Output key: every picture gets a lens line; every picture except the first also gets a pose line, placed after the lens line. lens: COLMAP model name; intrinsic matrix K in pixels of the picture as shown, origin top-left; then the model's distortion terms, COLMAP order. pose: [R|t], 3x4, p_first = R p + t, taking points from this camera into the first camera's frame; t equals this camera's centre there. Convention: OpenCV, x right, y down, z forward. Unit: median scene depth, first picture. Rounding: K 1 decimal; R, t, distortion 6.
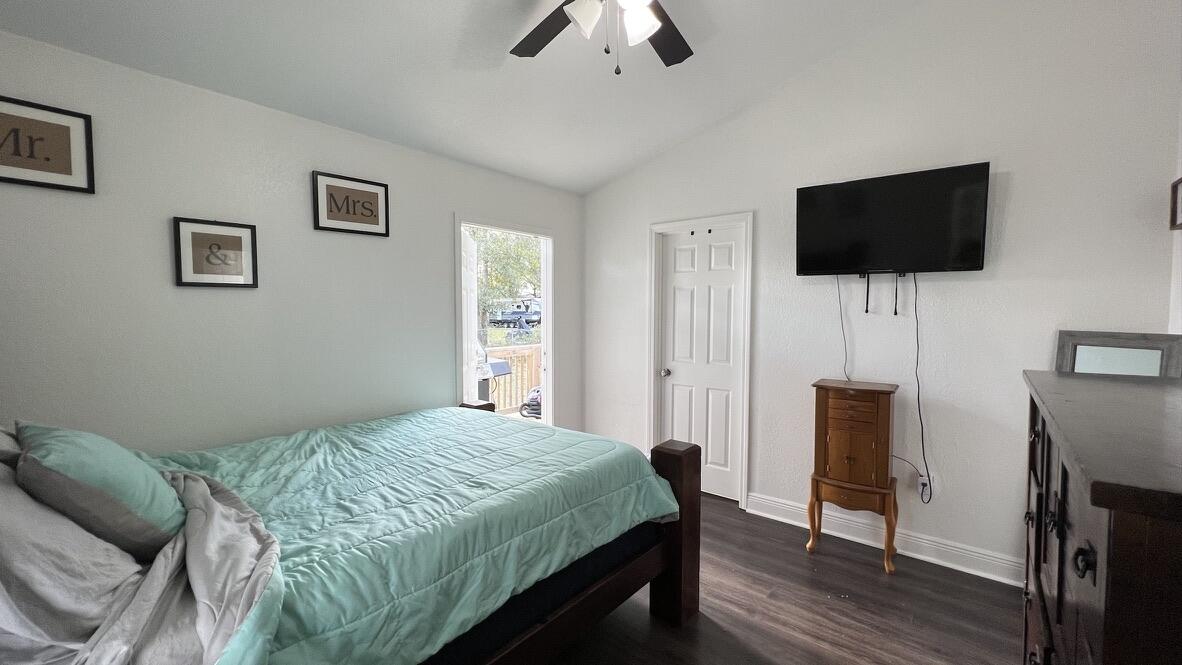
lens RADIAL K [[474.3, 0, 592.9], [0, 474.3, 328.5], [0, 0, 1]] dist [-0.000472, 0.000352]
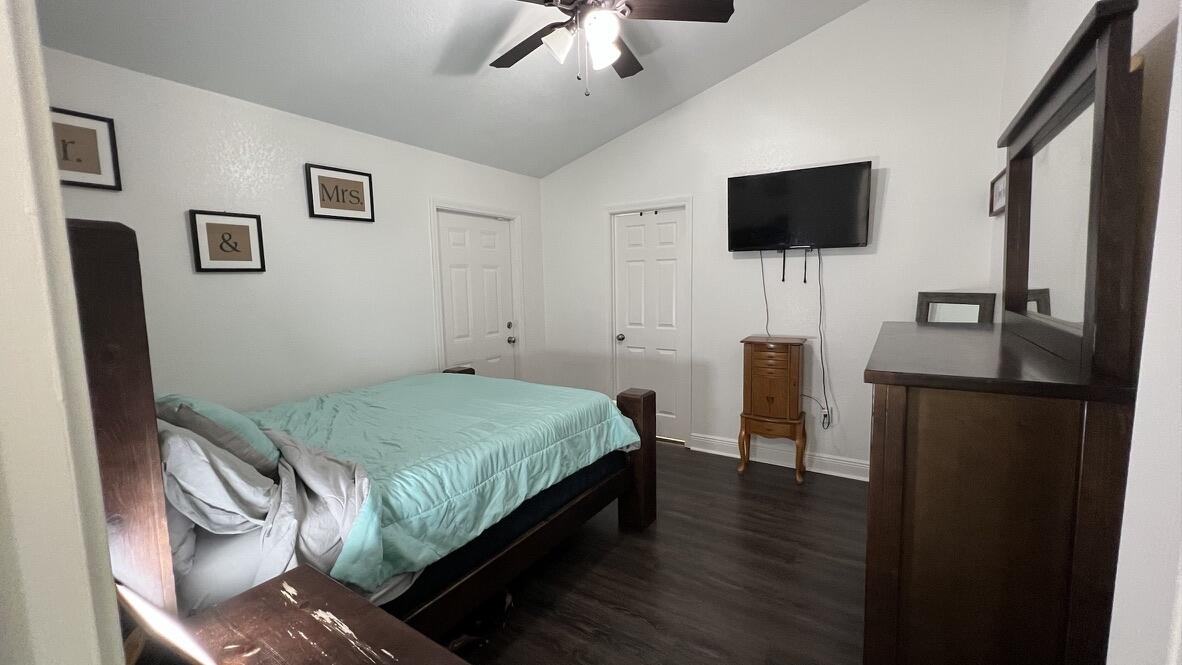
lens RADIAL K [[474.3, 0, 590.2], [0, 474.3, 330.7], [0, 0, 1]] dist [-0.000472, 0.000352]
pose [[0.993054, -0.033959, 0.112655, -0.083696], [0.026491, 0.997392, 0.067142, -0.001563], [-0.114641, -0.063691, 0.991363, -0.225822]]
